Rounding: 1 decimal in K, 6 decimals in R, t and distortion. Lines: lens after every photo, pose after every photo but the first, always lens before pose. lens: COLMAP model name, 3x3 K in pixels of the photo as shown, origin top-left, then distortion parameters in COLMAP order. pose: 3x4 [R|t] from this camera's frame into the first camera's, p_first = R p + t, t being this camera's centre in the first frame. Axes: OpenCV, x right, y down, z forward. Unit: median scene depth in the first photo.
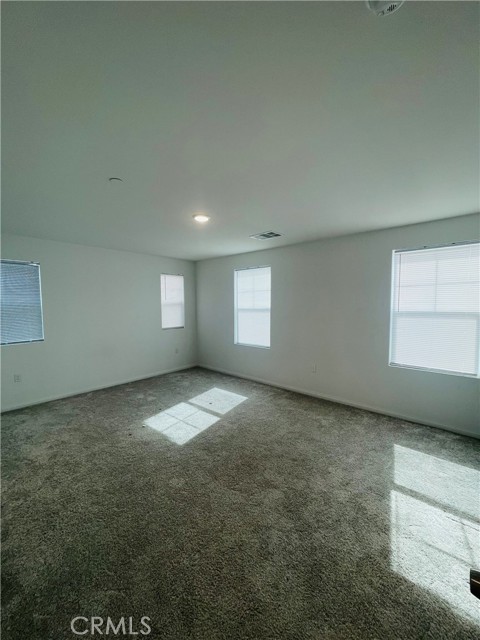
lens RADIAL K [[259.8, 0, 240.0], [0, 259.8, 320.0], [0, 0, 1]] dist [-0.000564, -0.000013]
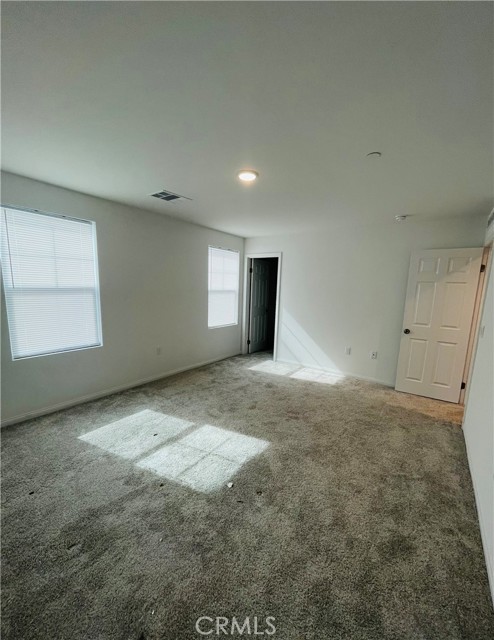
lens RADIAL K [[288.5, 0, 247.0], [0, 288.5, 320.0], [0, 0, 1]] dist [0.000876, 0.000068]
pose [[-0.137636, -0.124973, 0.982567, -0.980963], [0.029001, 0.991074, 0.130117, -0.067802], [-0.990058, 0.046404, -0.132783, 1.004106]]
